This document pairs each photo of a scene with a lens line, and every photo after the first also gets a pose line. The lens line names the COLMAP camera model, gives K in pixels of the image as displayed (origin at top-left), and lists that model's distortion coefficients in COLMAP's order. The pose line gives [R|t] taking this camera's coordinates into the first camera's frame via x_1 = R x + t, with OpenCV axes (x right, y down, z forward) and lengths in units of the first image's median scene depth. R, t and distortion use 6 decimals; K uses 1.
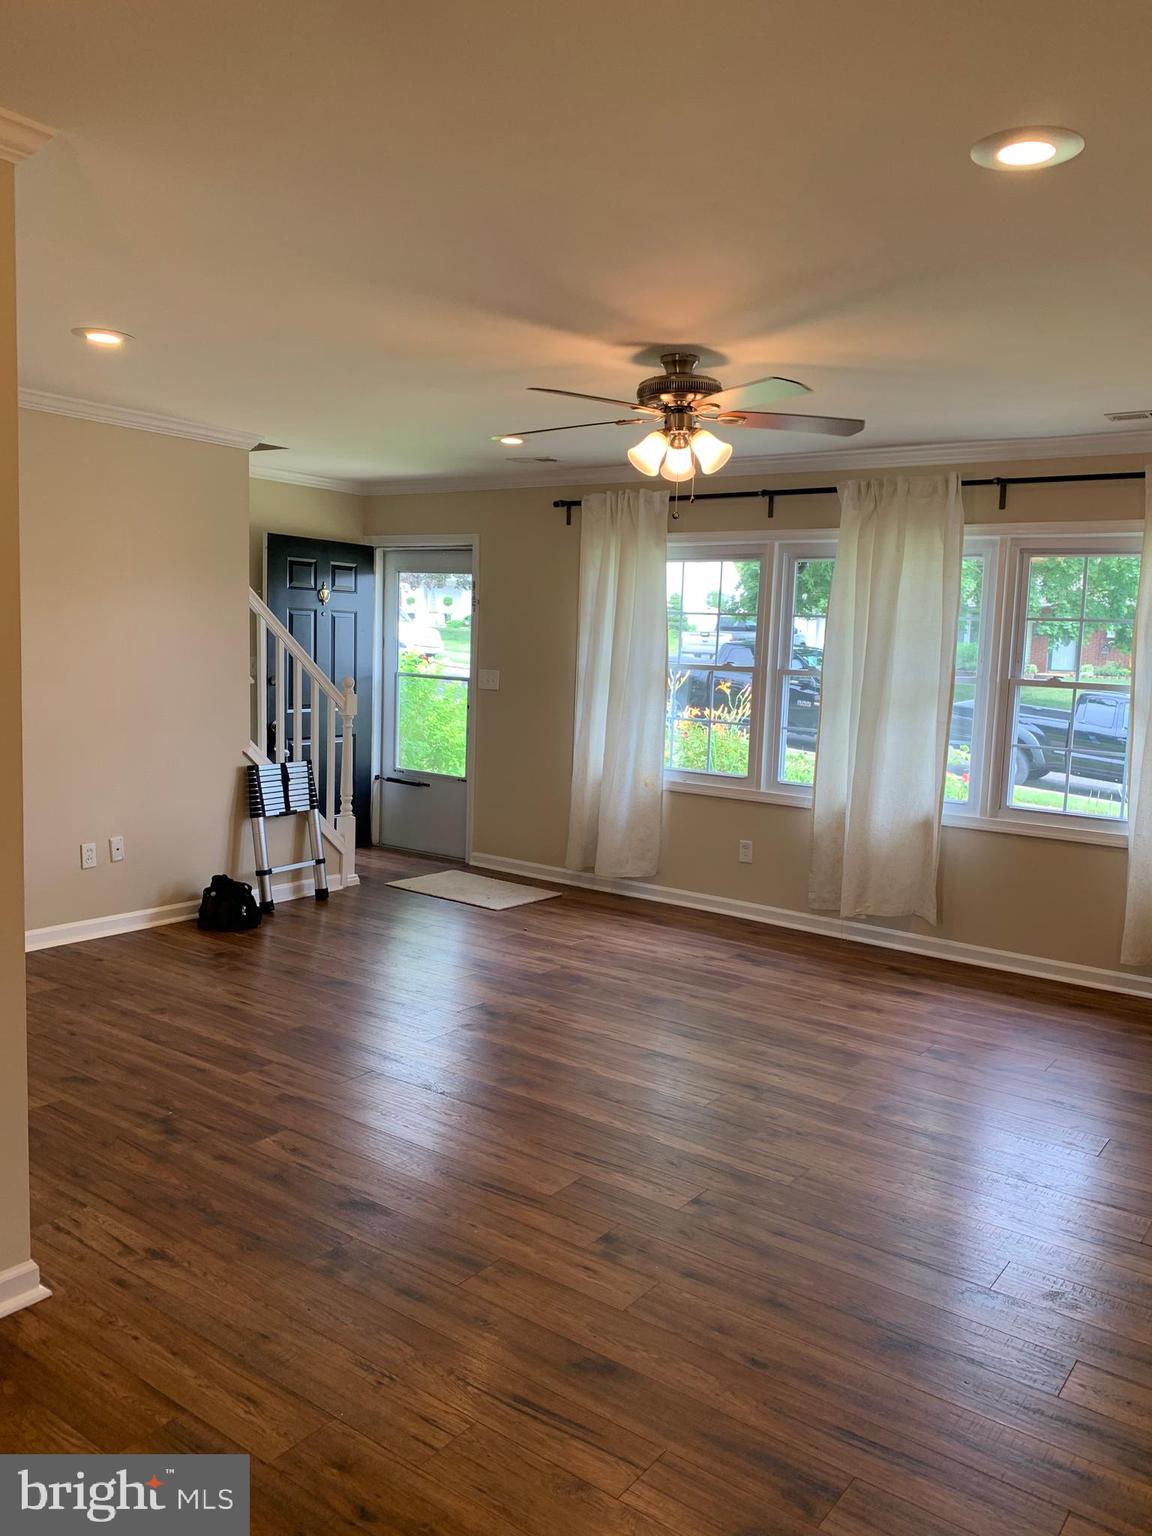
lens RADIAL K [[1165.2, 0, 576.0], [0, 1165.2, 768.0], [0, 0, 1]] dist [0.053687, -0.000795]
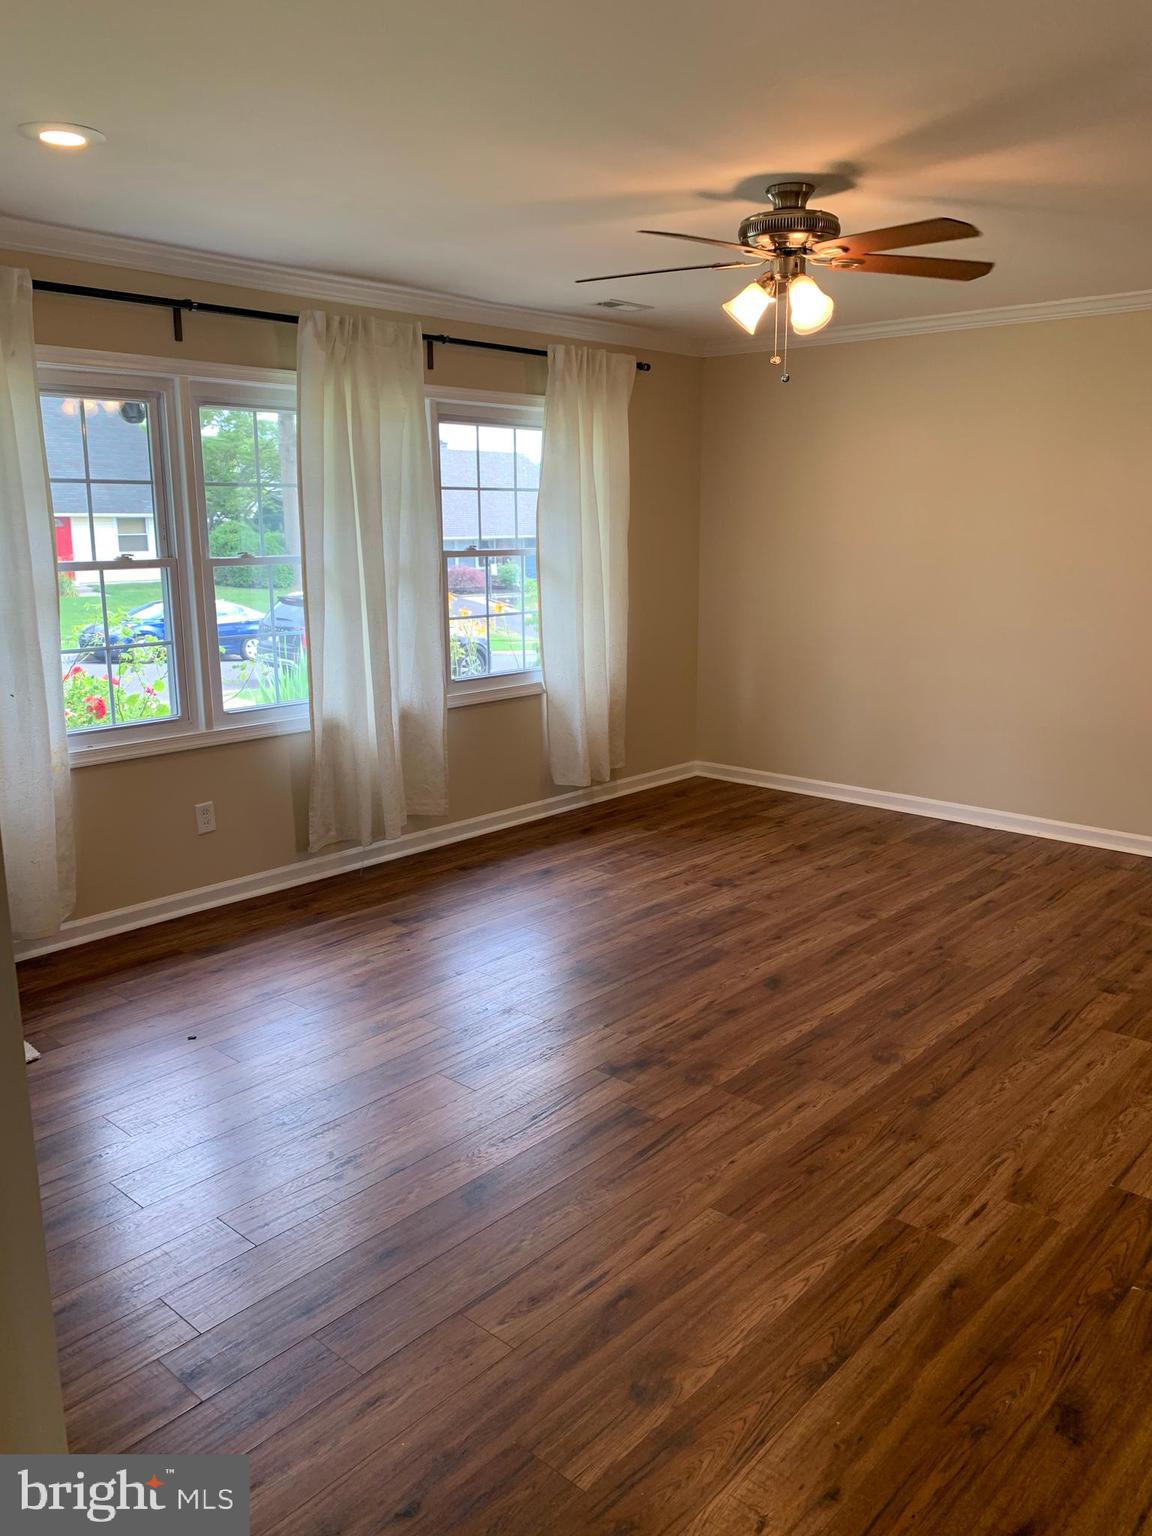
lens RADIAL K [[1208.7, 0, 578.3], [0, 1208.7, 746.4], [0, 0, 1]] dist [0.056948, 0.000367]
pose [[0.089874, -0.227157, 0.969702, -0.749707], [0.120845, 0.968936, 0.215778, -0.142998], [-0.988595, 0.097791, 0.114533, 0.927191]]
